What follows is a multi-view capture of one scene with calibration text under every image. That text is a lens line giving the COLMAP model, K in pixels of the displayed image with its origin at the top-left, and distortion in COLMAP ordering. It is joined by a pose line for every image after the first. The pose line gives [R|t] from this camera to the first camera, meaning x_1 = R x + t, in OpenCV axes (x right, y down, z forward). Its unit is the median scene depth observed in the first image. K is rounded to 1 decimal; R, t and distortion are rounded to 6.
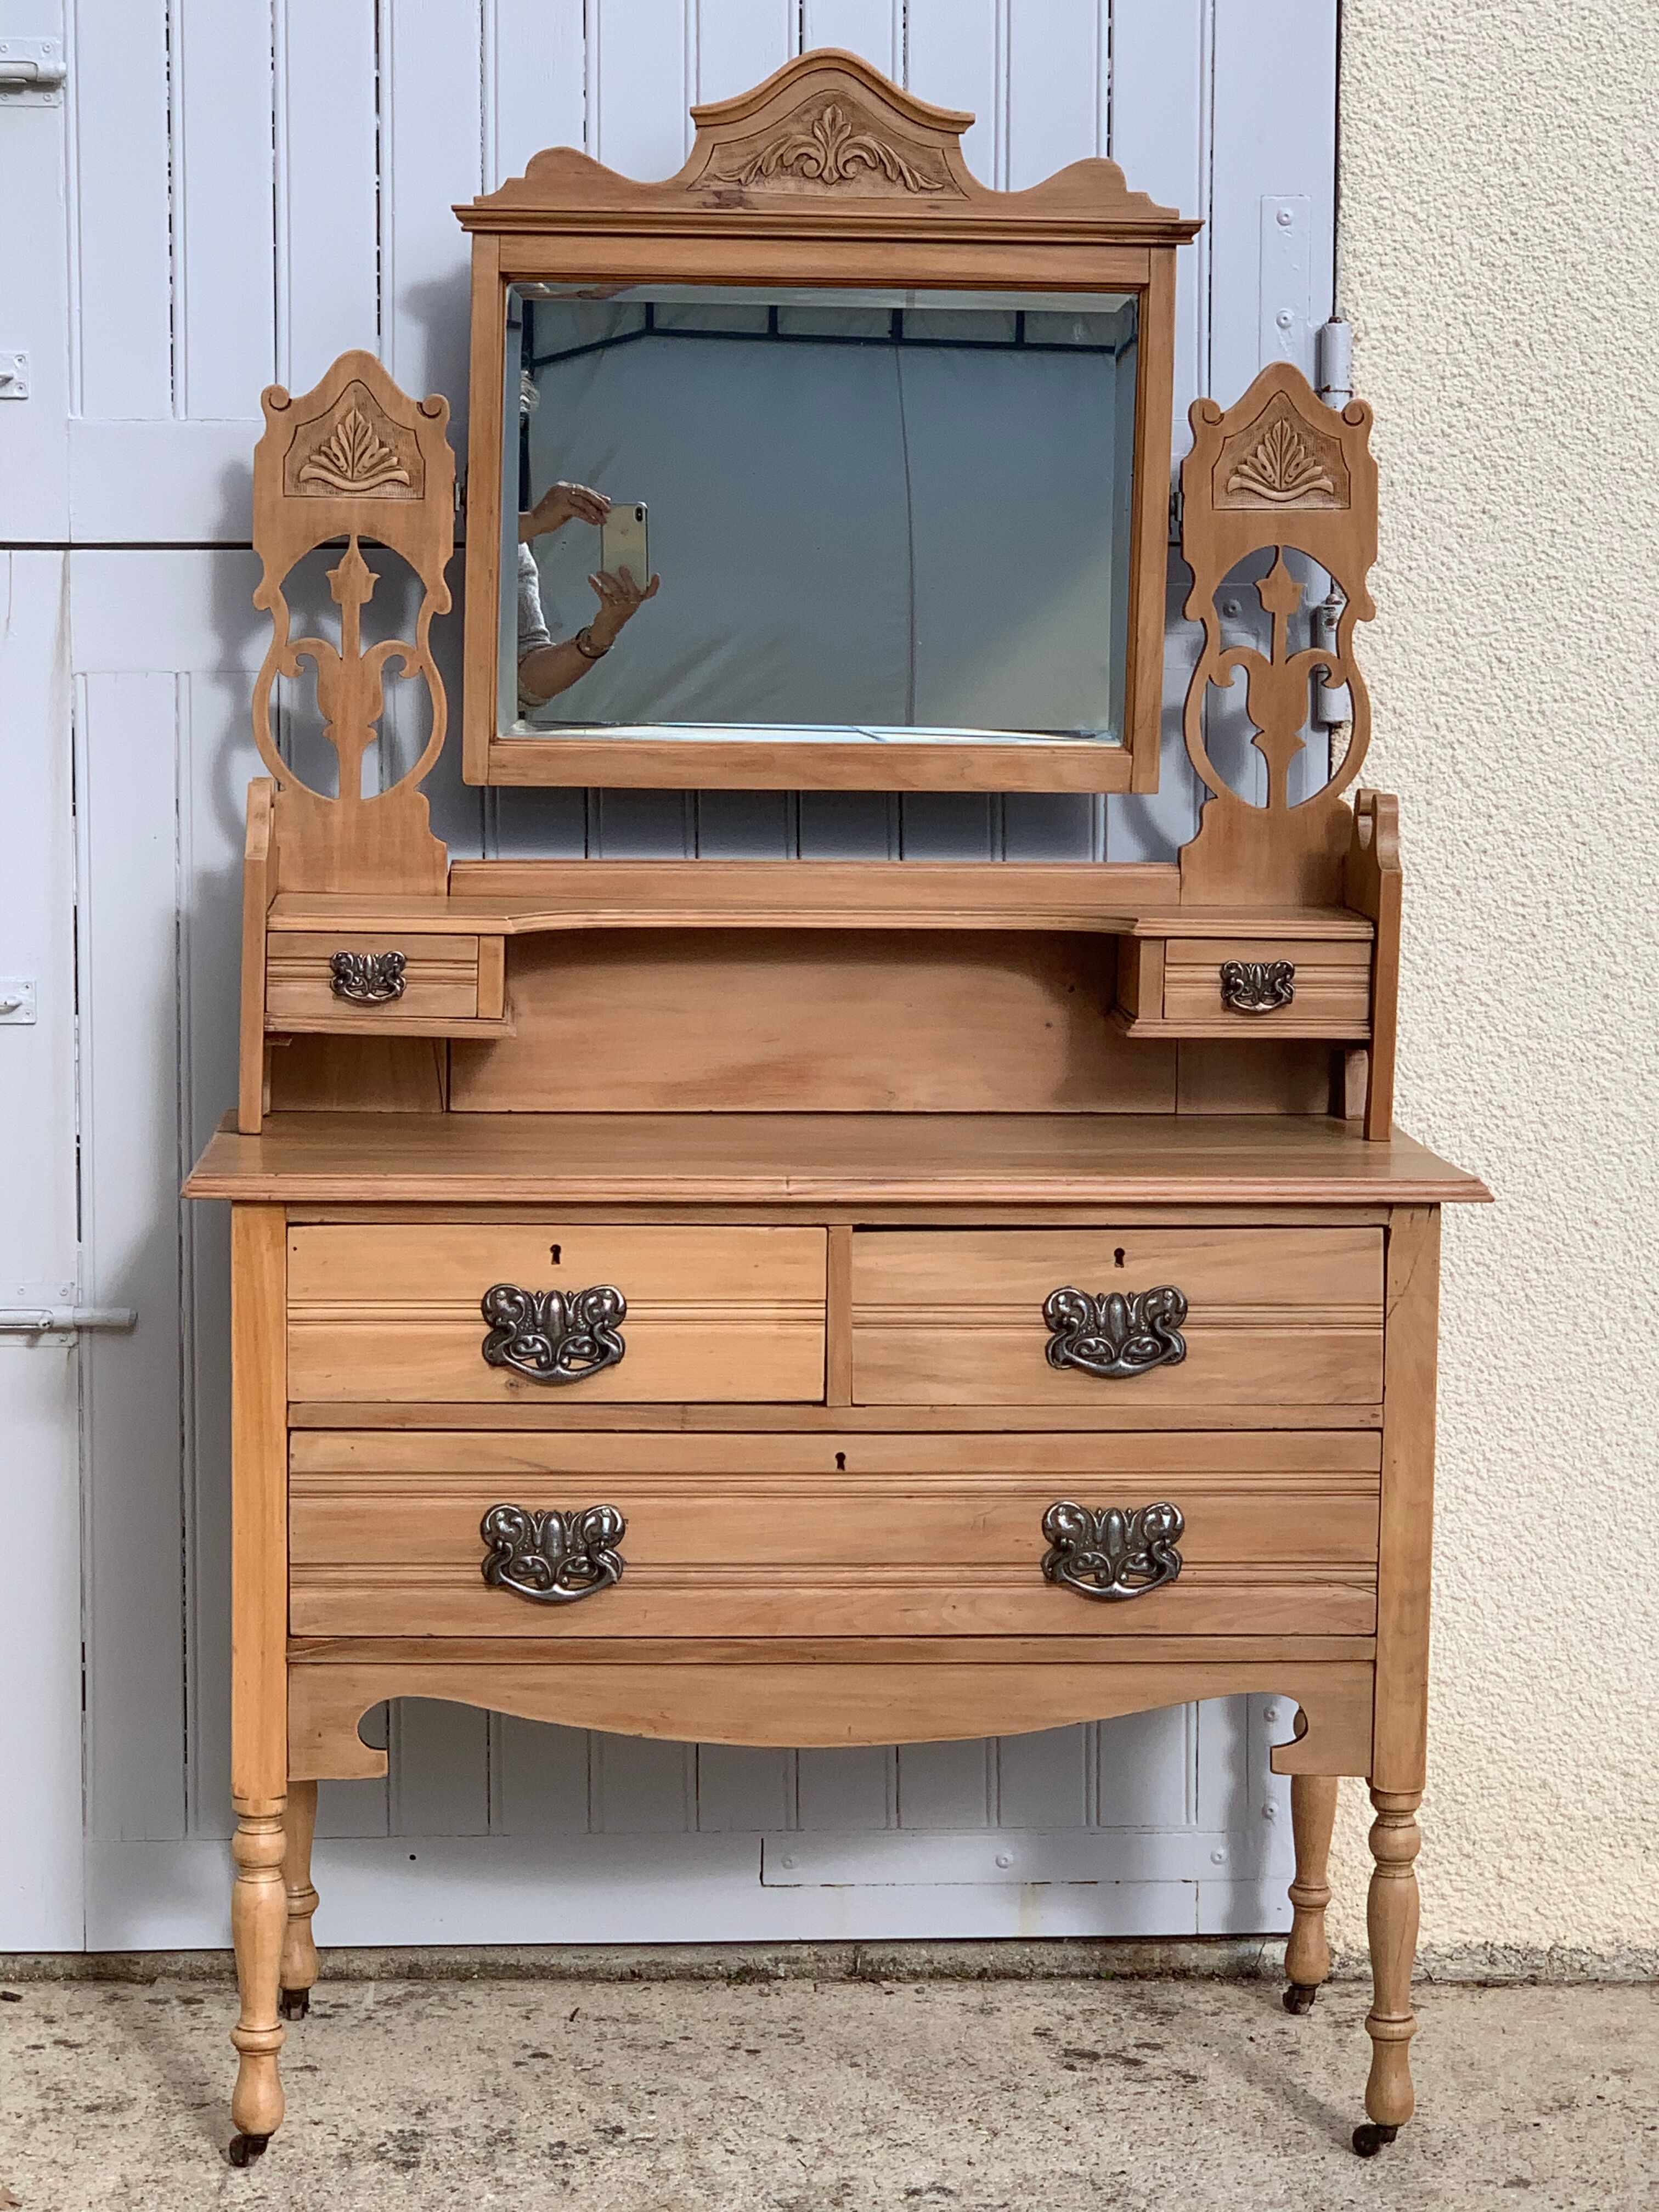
lens RADIAL K [[4937.7, 0, 824.2], [0, 4937.7, 1050.2], [0, 0, 1]] dist [0.027020, 0.000000]
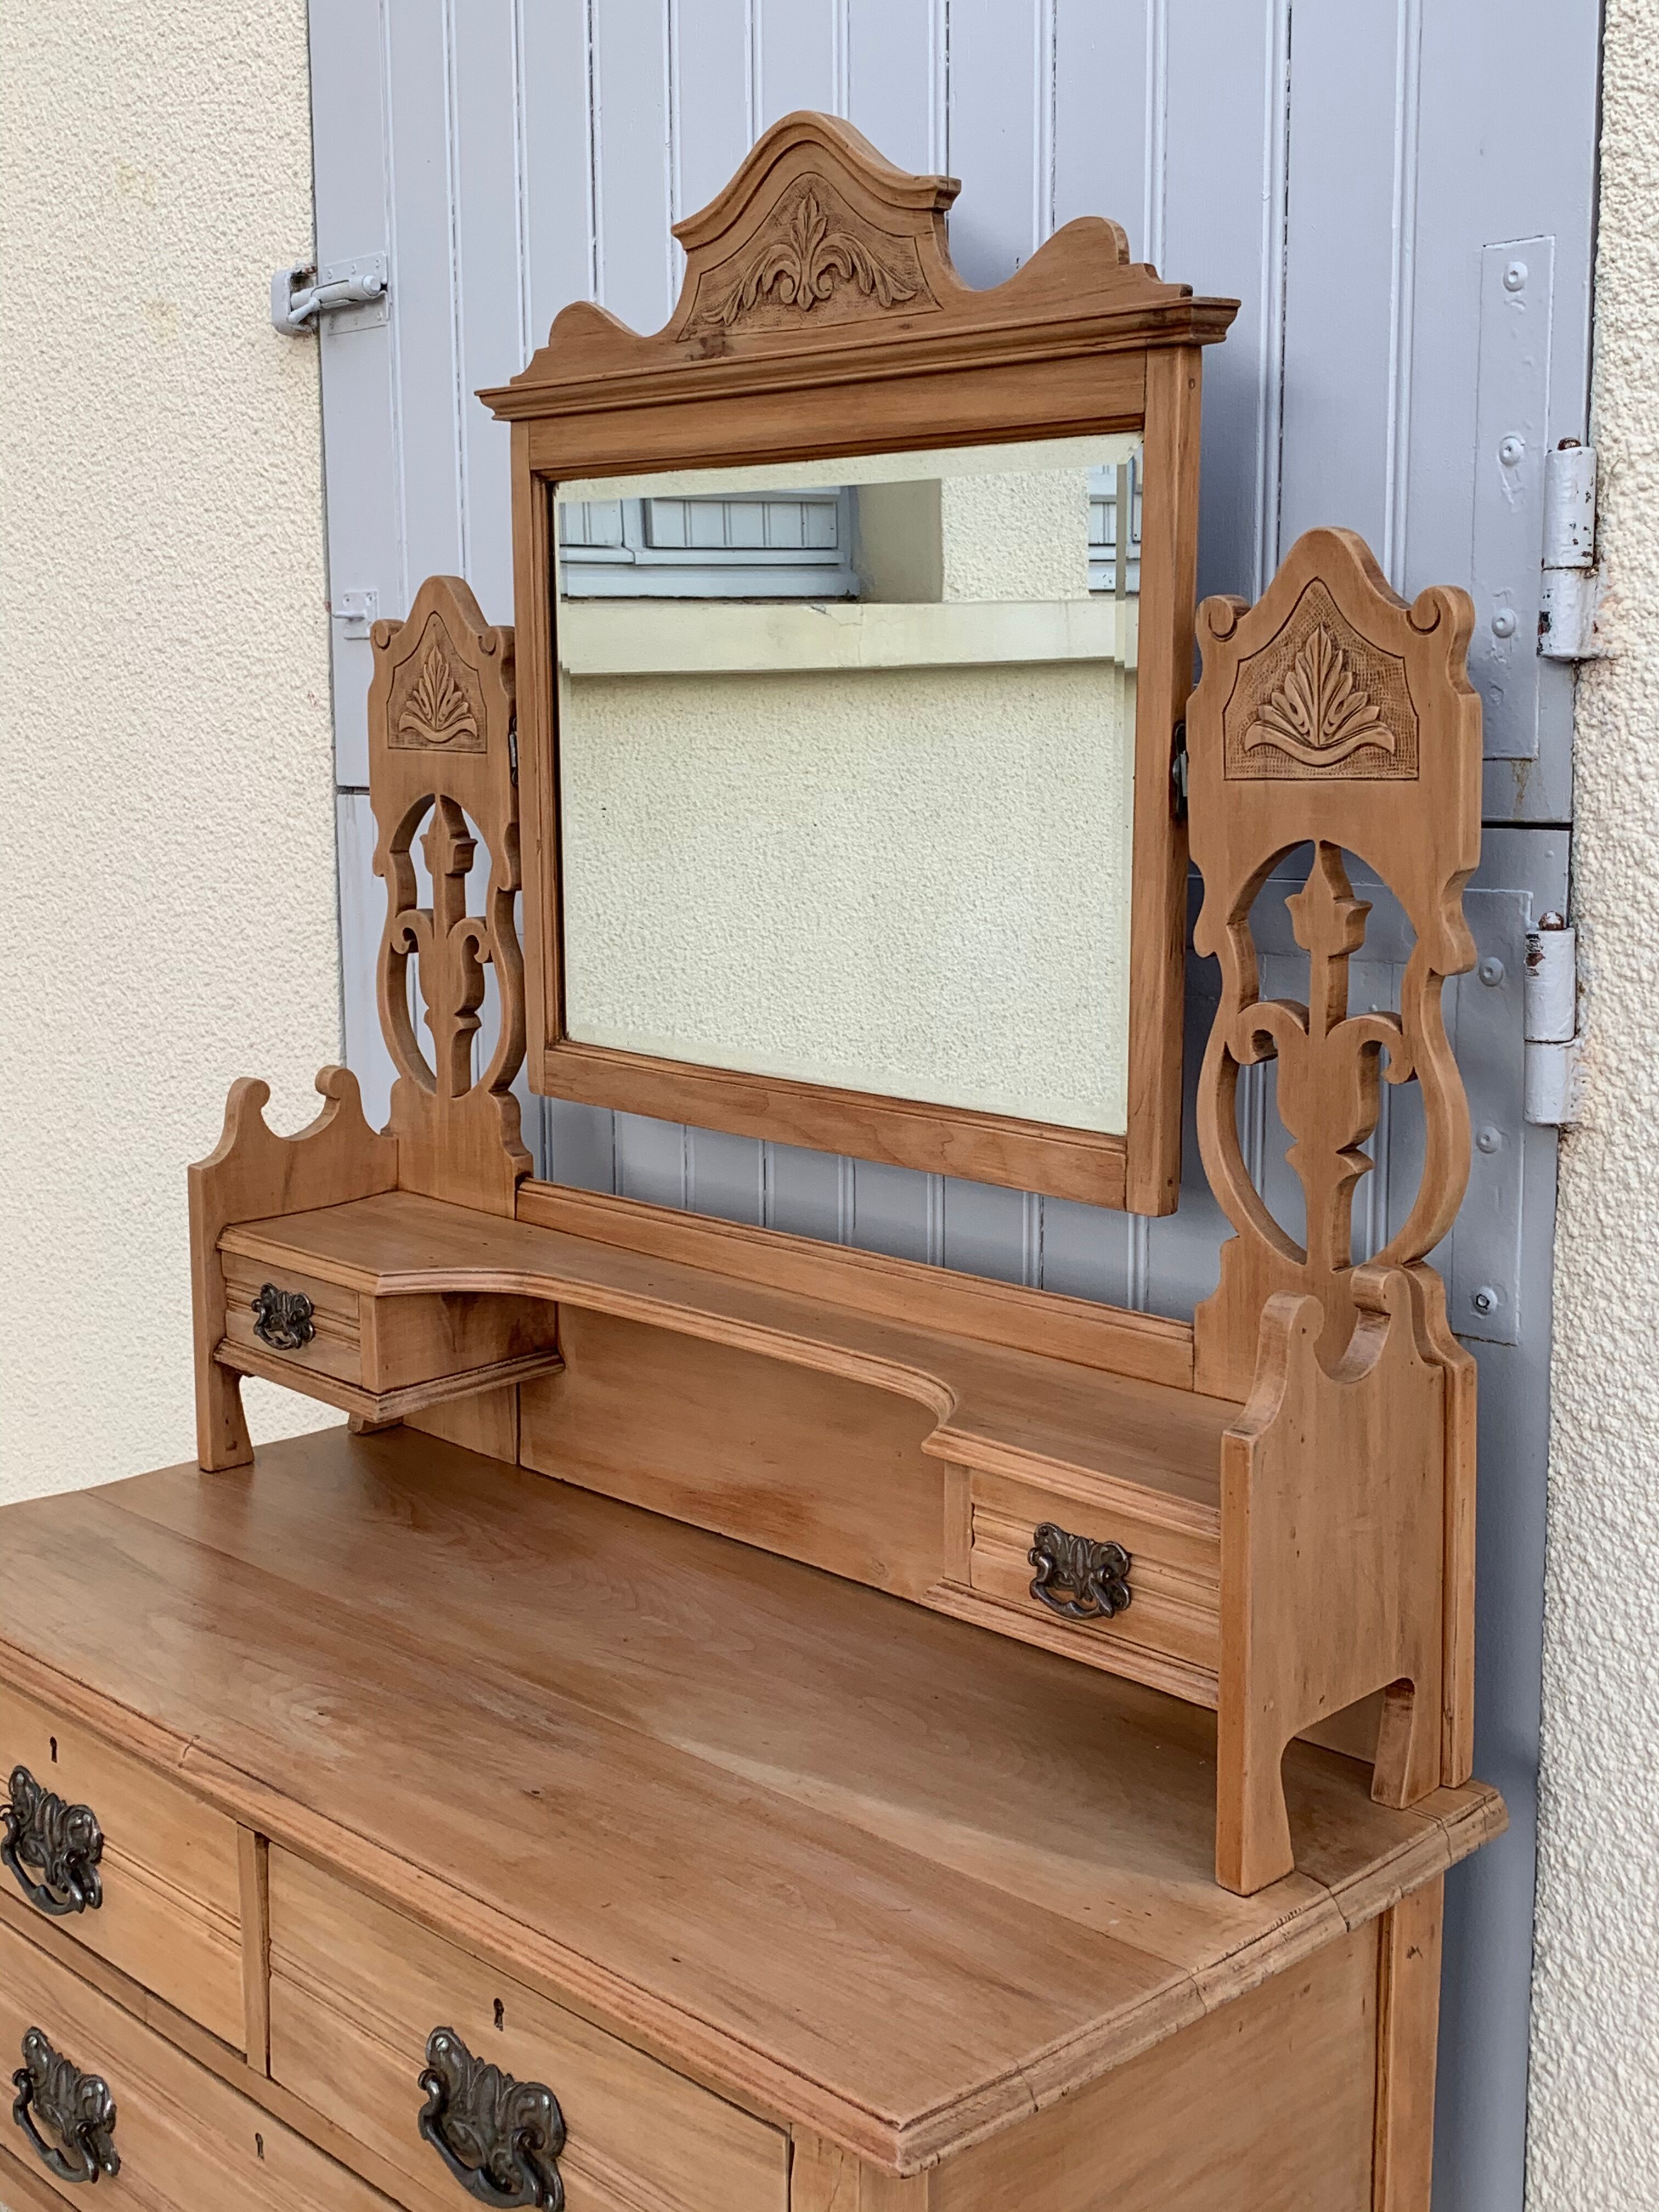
lens RADIAL K [[2600.6, 0, 854.0], [0, 2600.6, 1081.6], [0, 0, 1]] dist [0.048384, 0.000000]
pose [[0.654479, 0.102490, -0.749102, 0.288105], [-0.064059, 0.994724, 0.080128, -0.092159], [0.753362, -0.004456, 0.657591, 0.731056]]
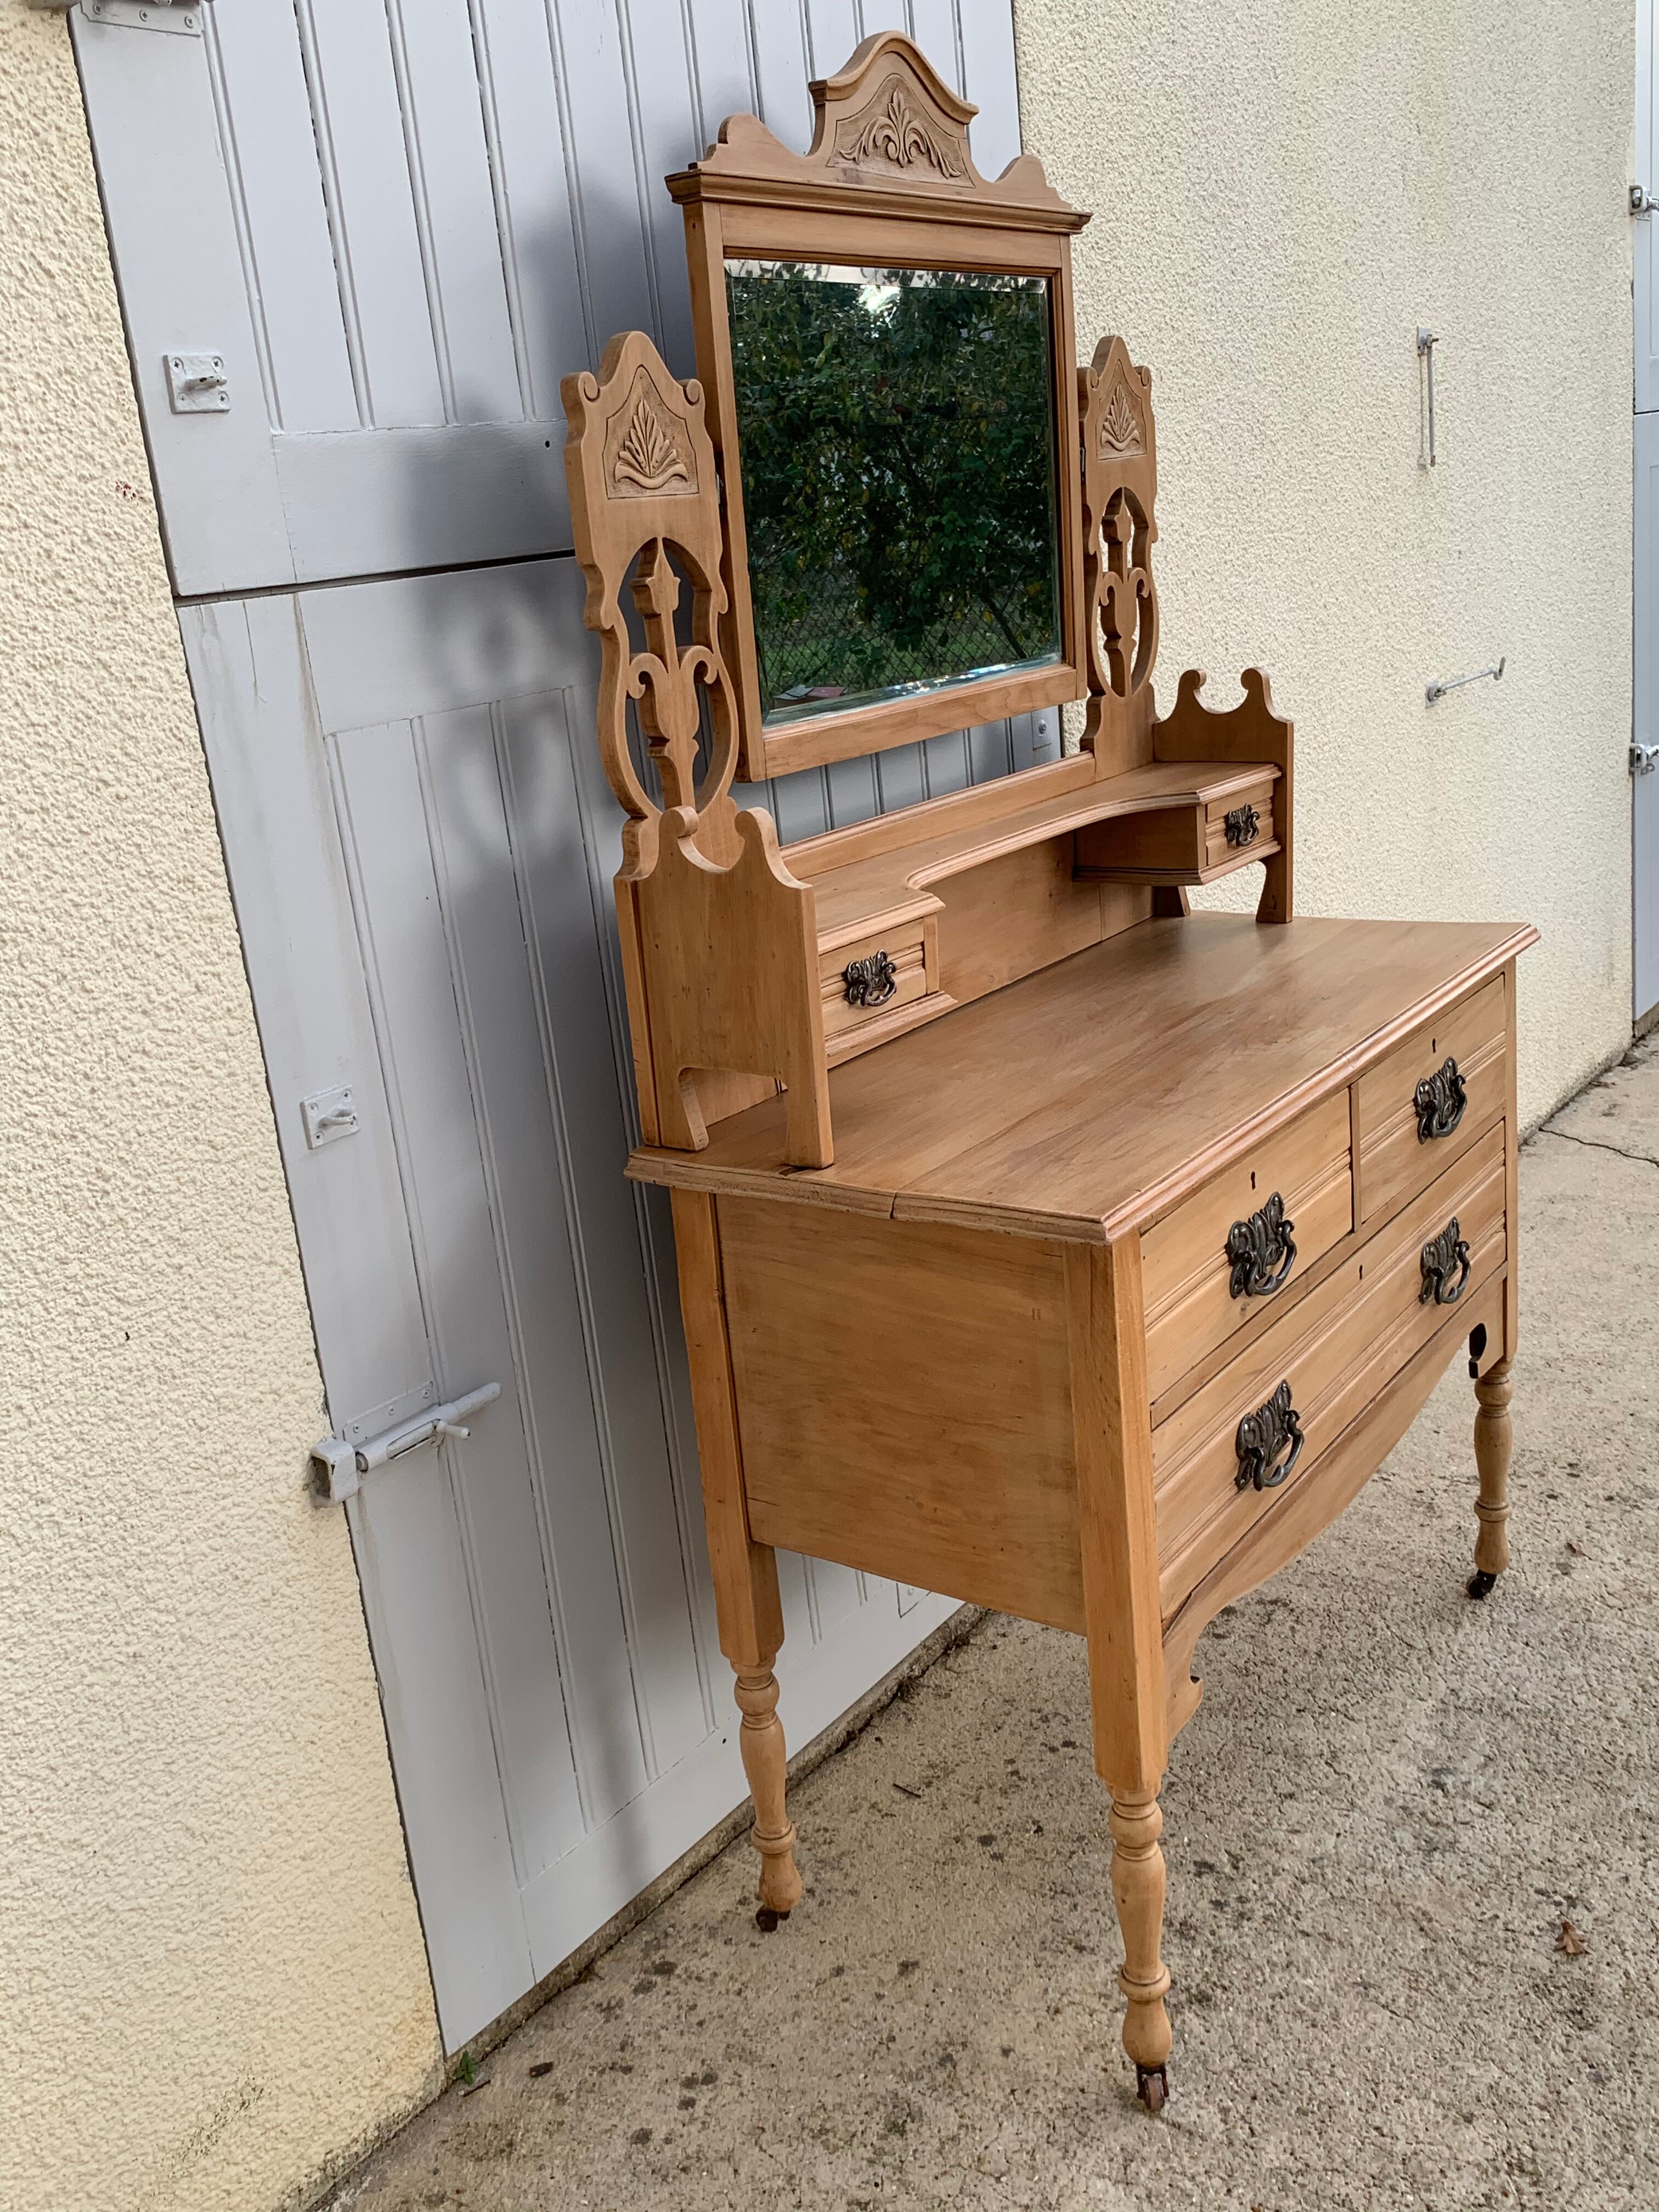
lens RADIAL K [[2081.0, 0, 835.1], [0, 2081.0, 1087.1], [0, 0, 1]] dist [0.009387, 0.000000]
pose [[0.613240, -0.279002, 0.738982, -0.386395], [0.173167, 0.960270, 0.218847, -0.081527], [-0.770681, -0.006238, 0.637190, 0.694562]]
